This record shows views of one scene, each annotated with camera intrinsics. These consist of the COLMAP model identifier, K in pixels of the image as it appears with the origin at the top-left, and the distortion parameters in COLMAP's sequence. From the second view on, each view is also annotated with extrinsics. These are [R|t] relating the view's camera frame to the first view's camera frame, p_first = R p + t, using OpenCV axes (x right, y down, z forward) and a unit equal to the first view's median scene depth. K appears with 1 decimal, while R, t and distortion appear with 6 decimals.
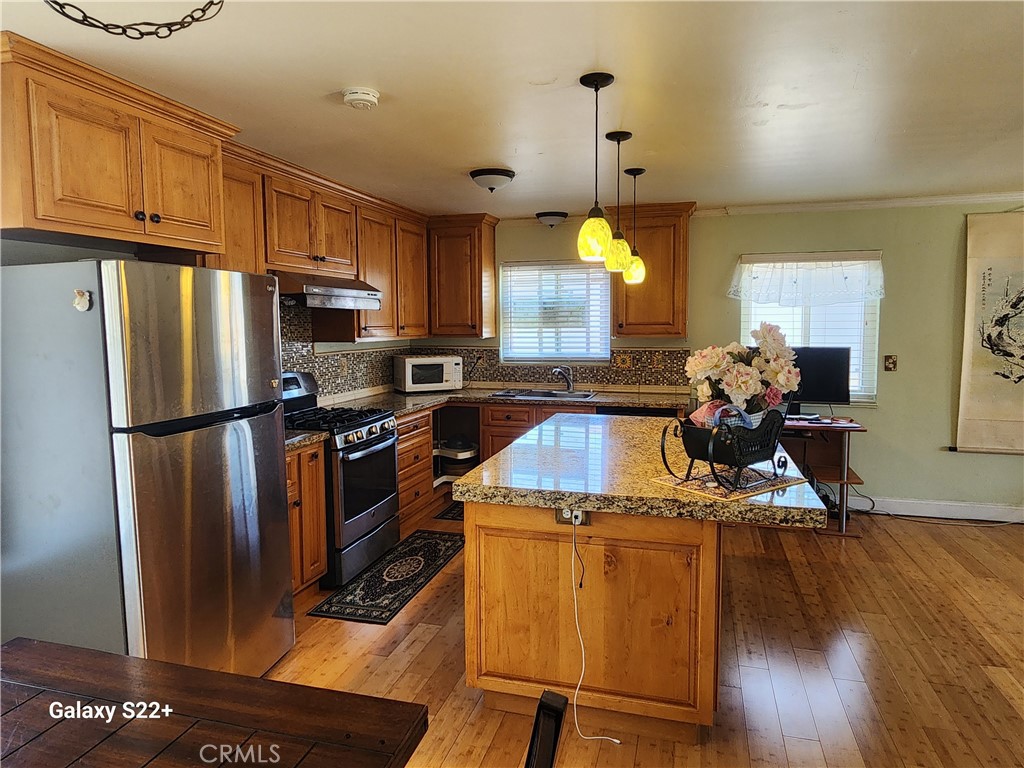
lens RADIAL K [[640.3, 0, 514.2], [0, 640.3, 377.8], [0, 0, 1]] dist [-0.001070, -0.000563]
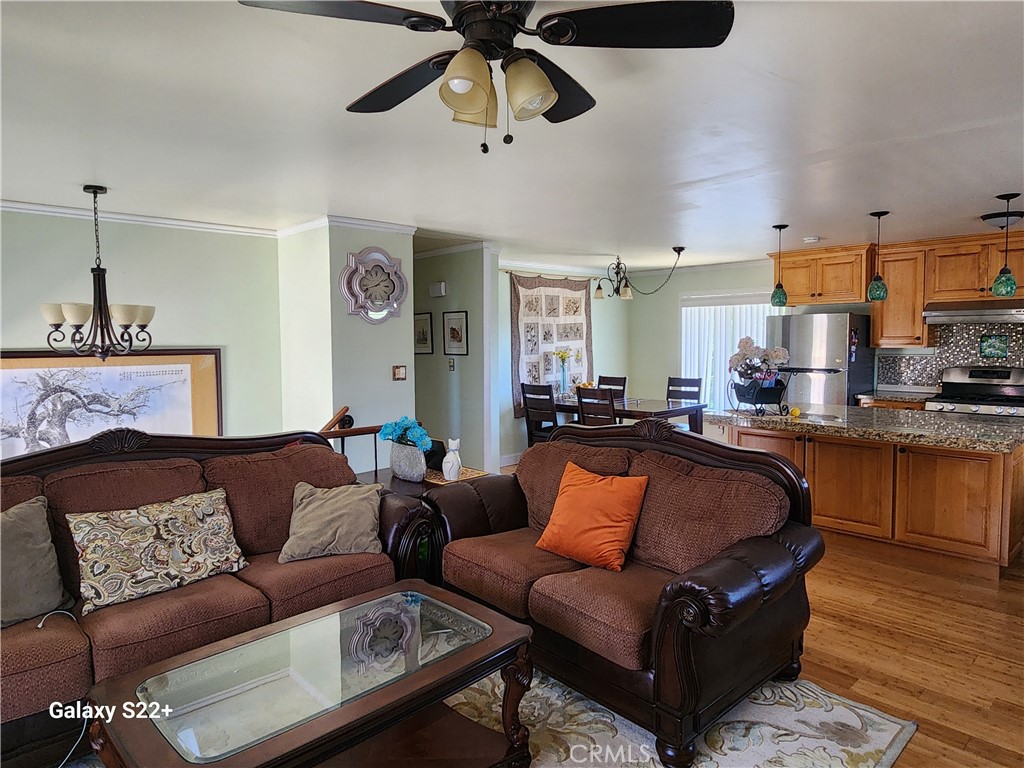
lens RADIAL K [[640.3, 0, 514.6], [0, 640.3, 376.0], [0, 0, 1]] dist [-0.001070, -0.000563]
pose [[-0.514843, 0.063261, -0.854947, 1.363553], [-0.062192, 0.991890, 0.110846, -0.075366], [0.855026, 0.110239, -0.506733, 0.748511]]
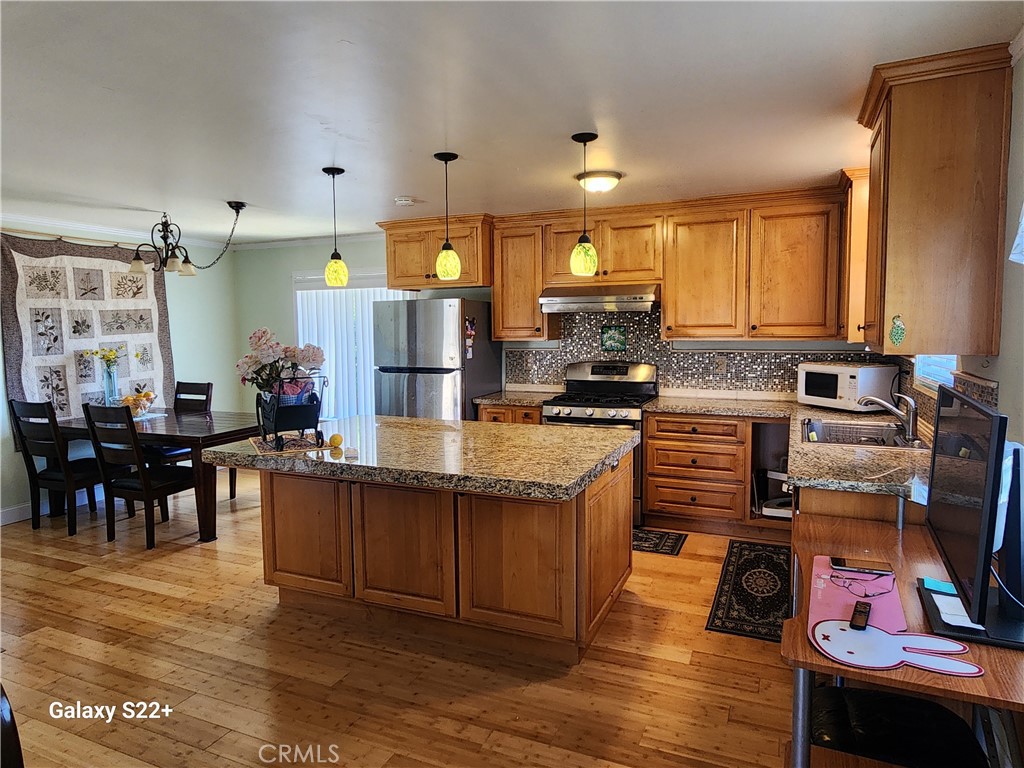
lens RADIAL K [[640.3, 0, 512.9], [0, 640.3, 375.1], [0, 0, 1]] dist [-0.001070, -0.000563]
pose [[-0.136227, 0.084443, -0.987072, 0.886197], [-0.074966, 0.992625, 0.095264, -0.082575], [0.987837, 0.086975, -0.128892, 0.899901]]
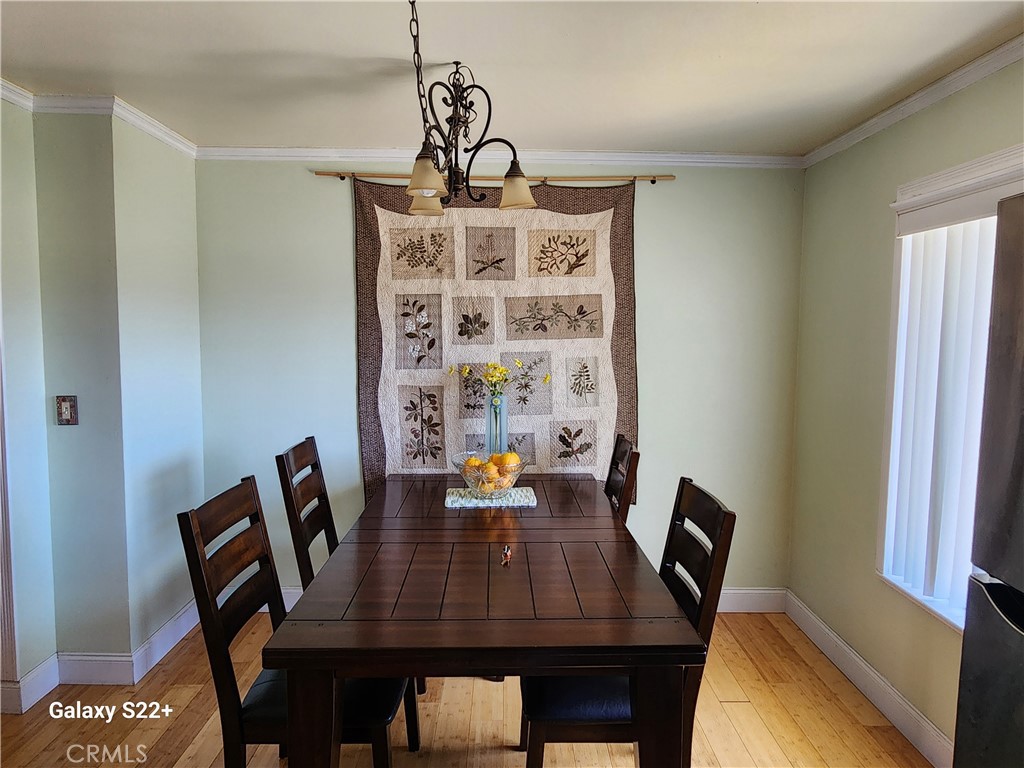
lens RADIAL K [[640.3, 0, 509.9], [0, 640.3, 377.6], [0, 0, 1]] dist [-0.001070, -0.000563]
pose [[-0.958734, 0.018710, -0.283688, -0.067219], [-0.029205, 0.986072, 0.163732, -0.057512], [0.282801, 0.165261, -0.944835, 0.632494]]
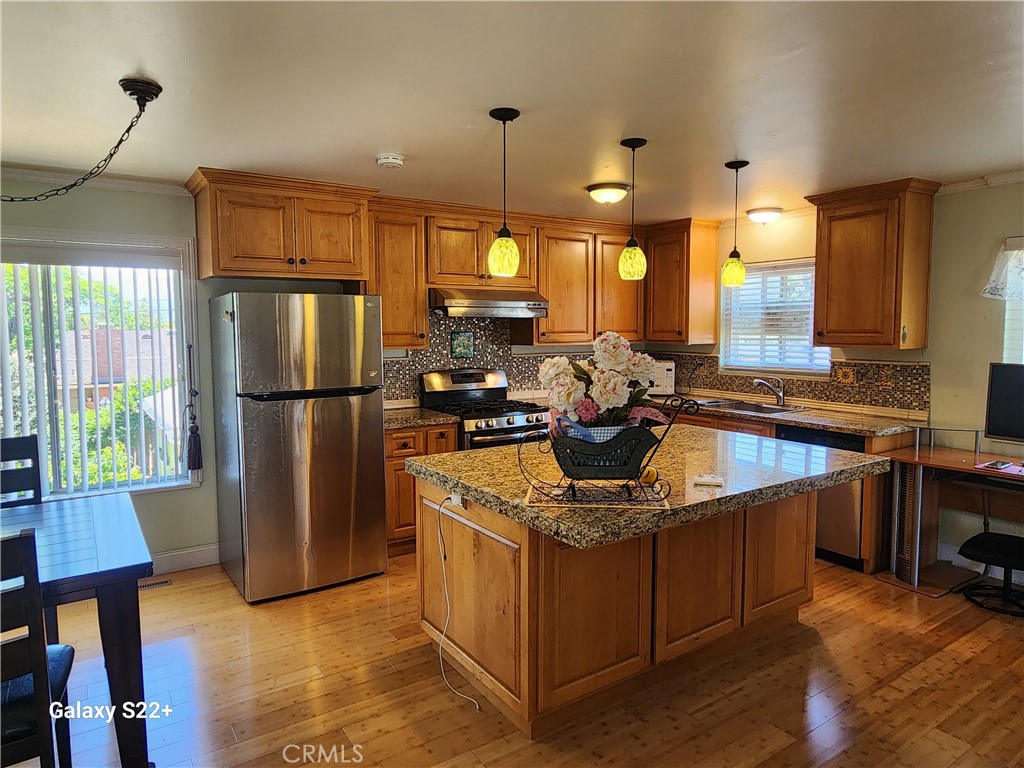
lens RADIAL K [[640.3, 0, 512.2], [0, 640.3, 376.8], [0, 0, 1]] dist [-0.001070, -0.000563]
pose [[0.763306, 0.053241, -0.643840, 0.473186], [-0.057216, 0.998253, 0.014716, -0.014230], [0.643499, 0.025605, 0.765019, 0.090962]]
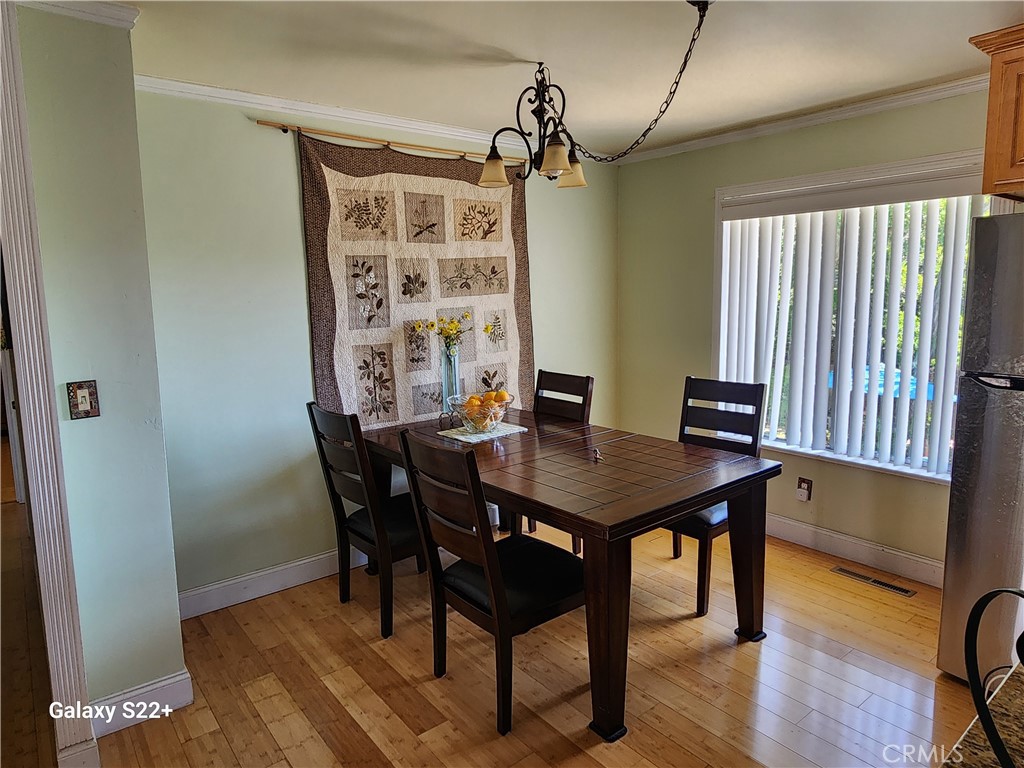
lens RADIAL K [[640.3, 0, 511.5], [0, 640.3, 375.5], [0, 0, 1]] dist [-0.001070, -0.000563]
pose [[-0.581461, 0.123908, -0.804083, 0.356599], [-0.050085, 0.981008, 0.187390, -0.039344], [0.812031, 0.149233, -0.564212, 0.475958]]
